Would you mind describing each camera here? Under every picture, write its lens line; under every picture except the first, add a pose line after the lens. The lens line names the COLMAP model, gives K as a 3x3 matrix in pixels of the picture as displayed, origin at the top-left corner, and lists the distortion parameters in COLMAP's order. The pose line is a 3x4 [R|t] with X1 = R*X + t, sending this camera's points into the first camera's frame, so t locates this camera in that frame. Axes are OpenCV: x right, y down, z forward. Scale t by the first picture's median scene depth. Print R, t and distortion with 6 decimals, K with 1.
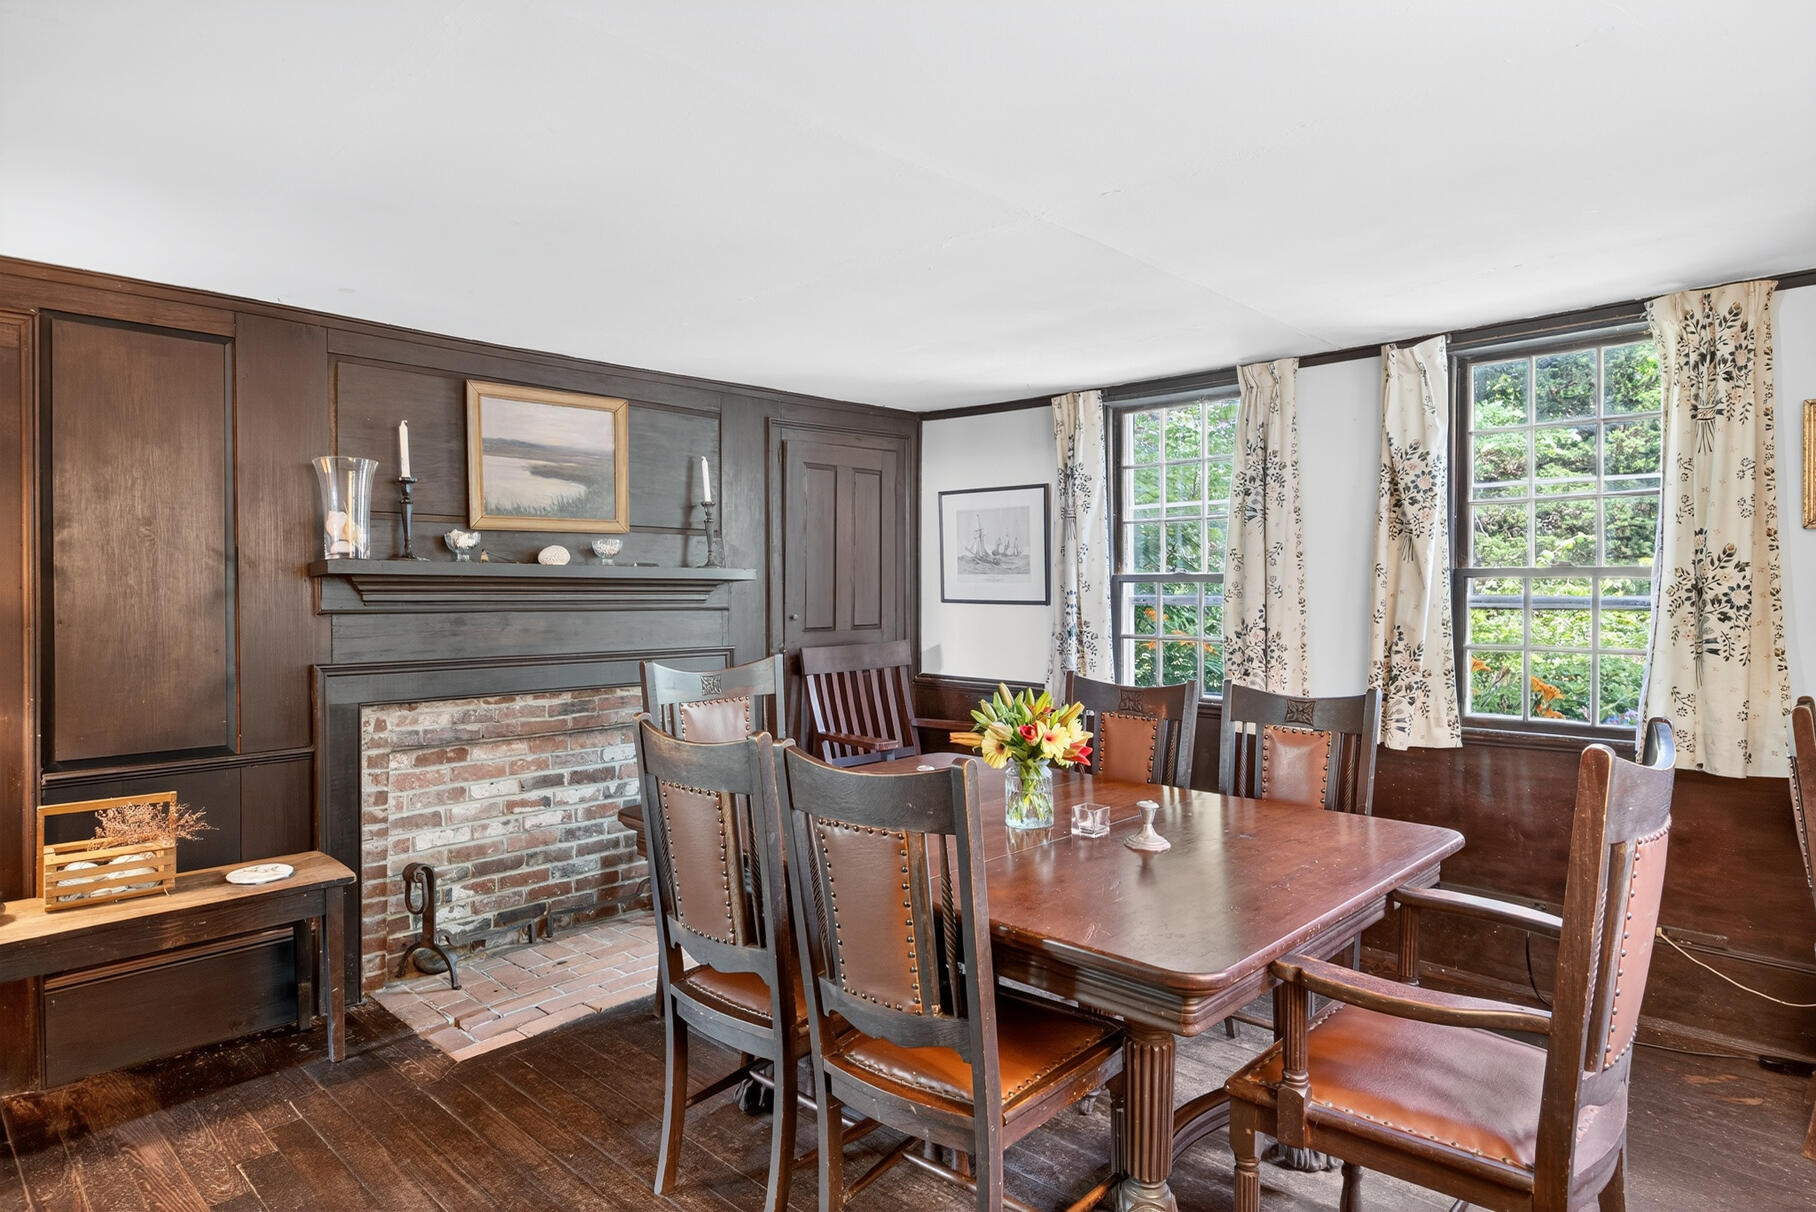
lens RADIAL K [[1015.6, 0, 909.3], [0, 1015.6, 605.5], [0, 0, 1]] dist [-0.003403, 0.000947]
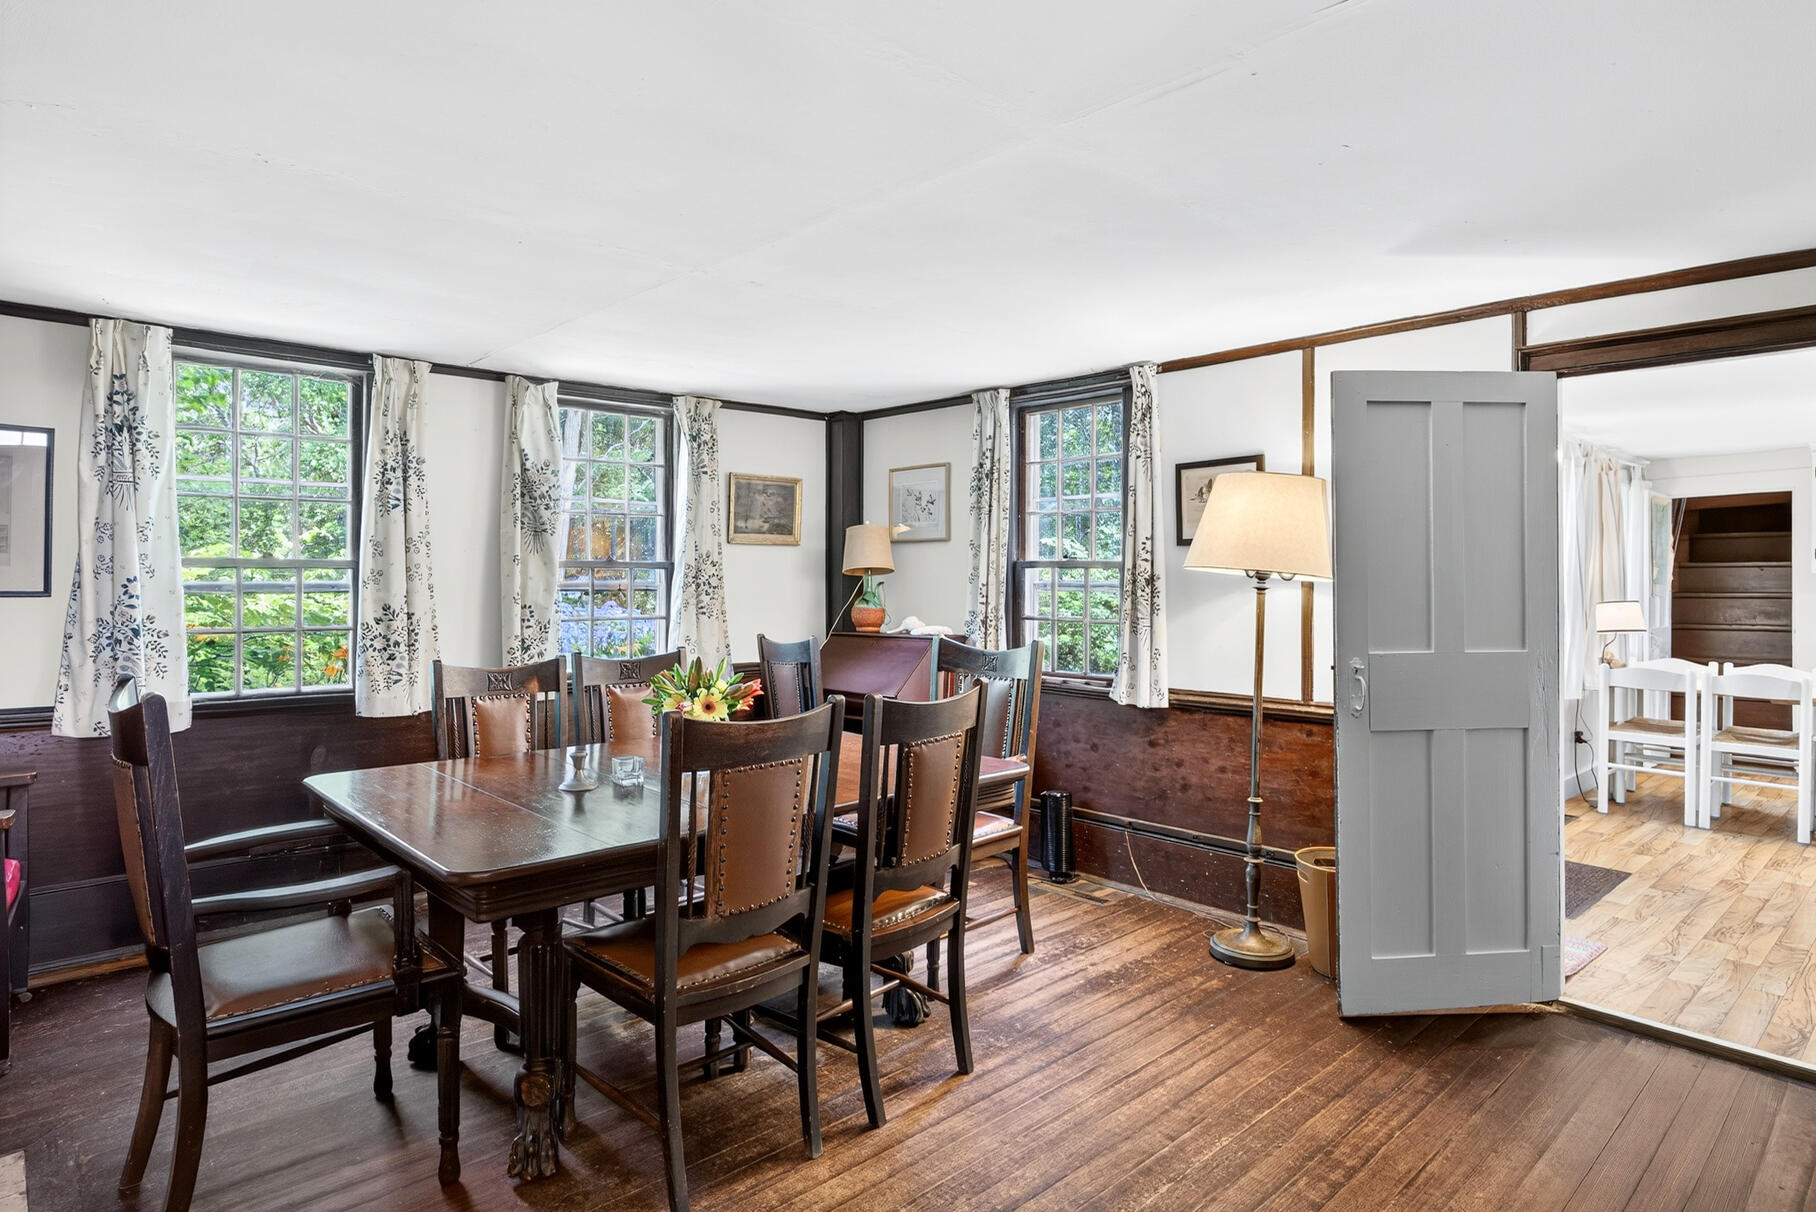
lens RADIAL K [[1015.6, 0, 918.1], [0, 1015.6, 575.4], [0, 0, 1]] dist [-0.003403, 0.000947]
pose [[0.053388, 0.003134, 0.998569, -0.668391], [0.013589, 0.999900, -0.003865, -0.005232], [-0.998481, 0.013776, 0.053340, 0.419373]]
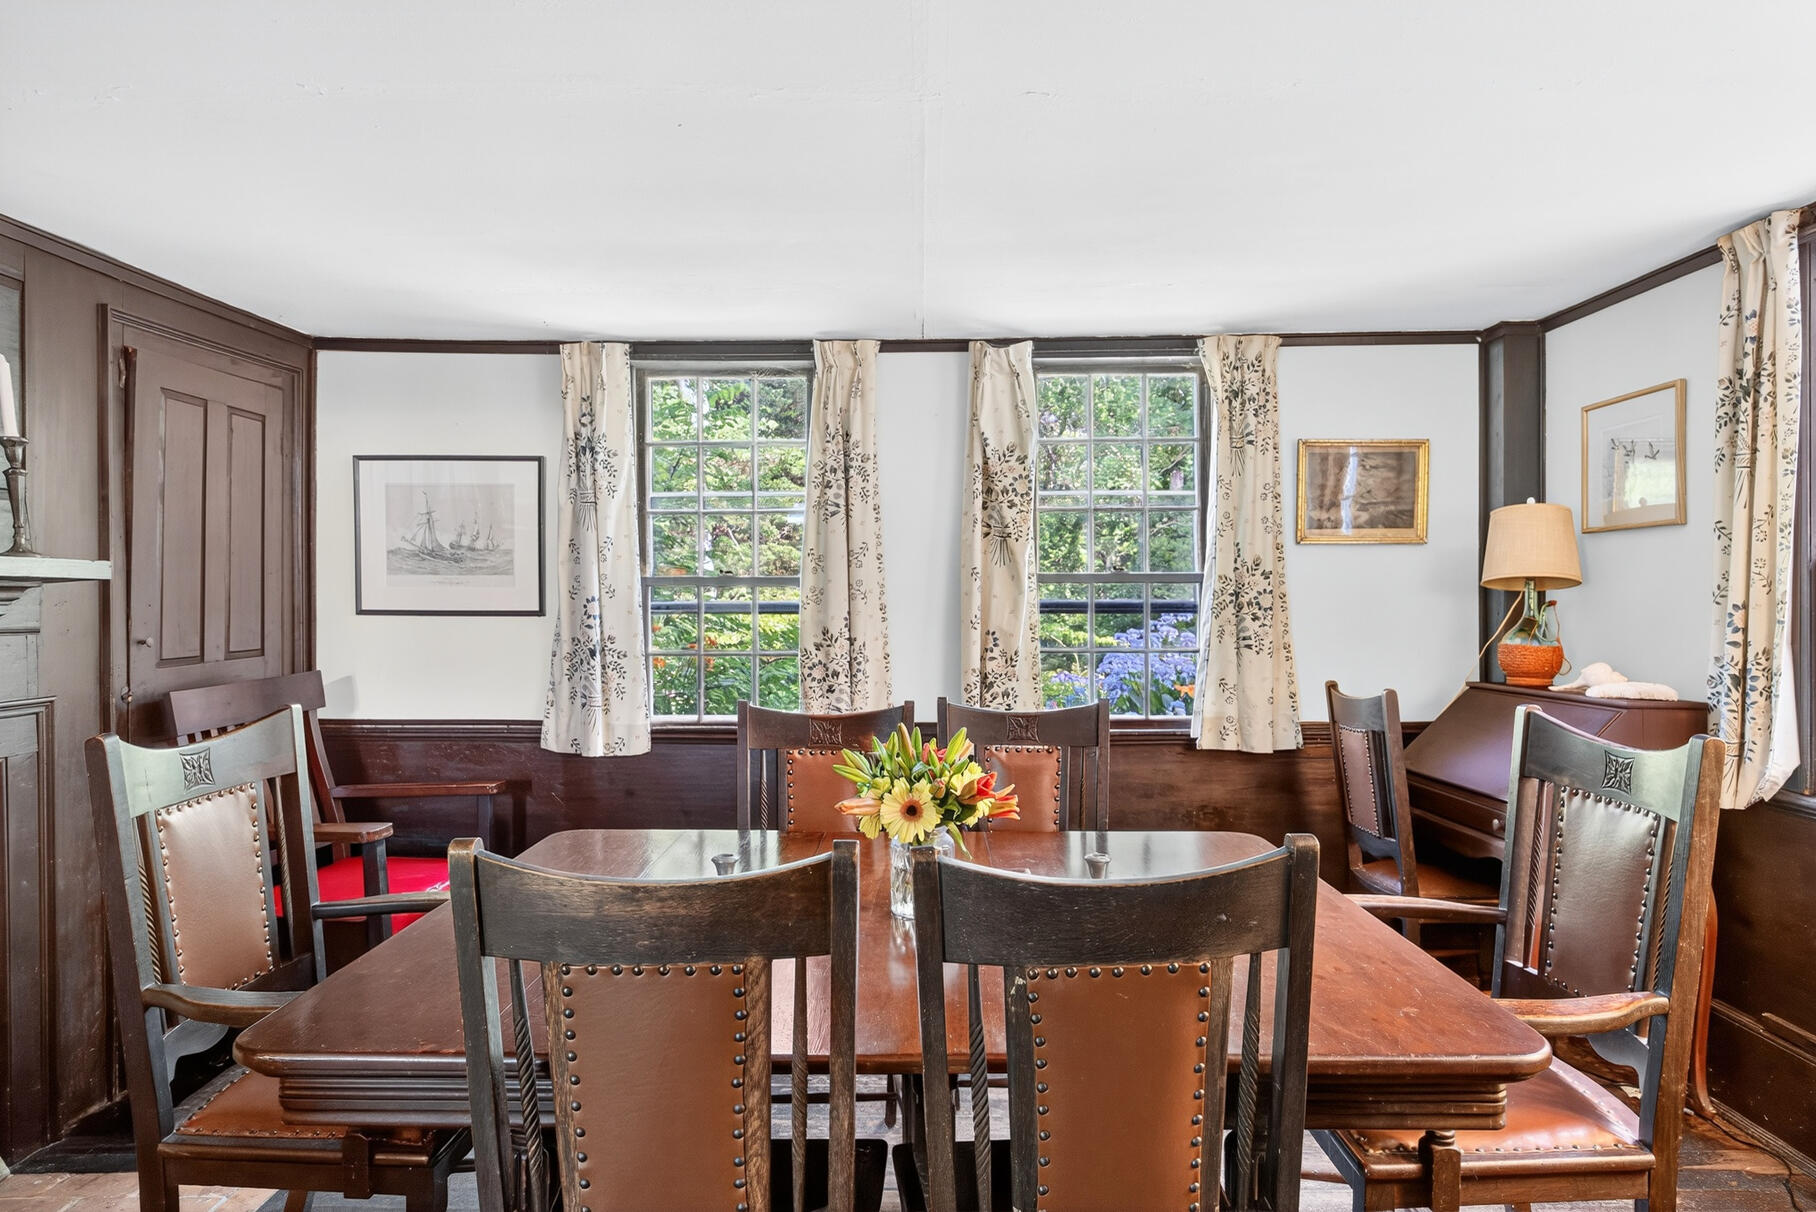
lens RADIAL K [[1090.5, 0, 906.5], [0, 1090.5, 606.2], [0, 0, 1]] dist [-0.010567, -0.001733]
pose [[0.733917, -0.008154, 0.679190, -0.264259], [0.012970, 0.999914, -0.002011, -0.003061], [-0.679115, 0.010285, 0.733960, 0.263348]]
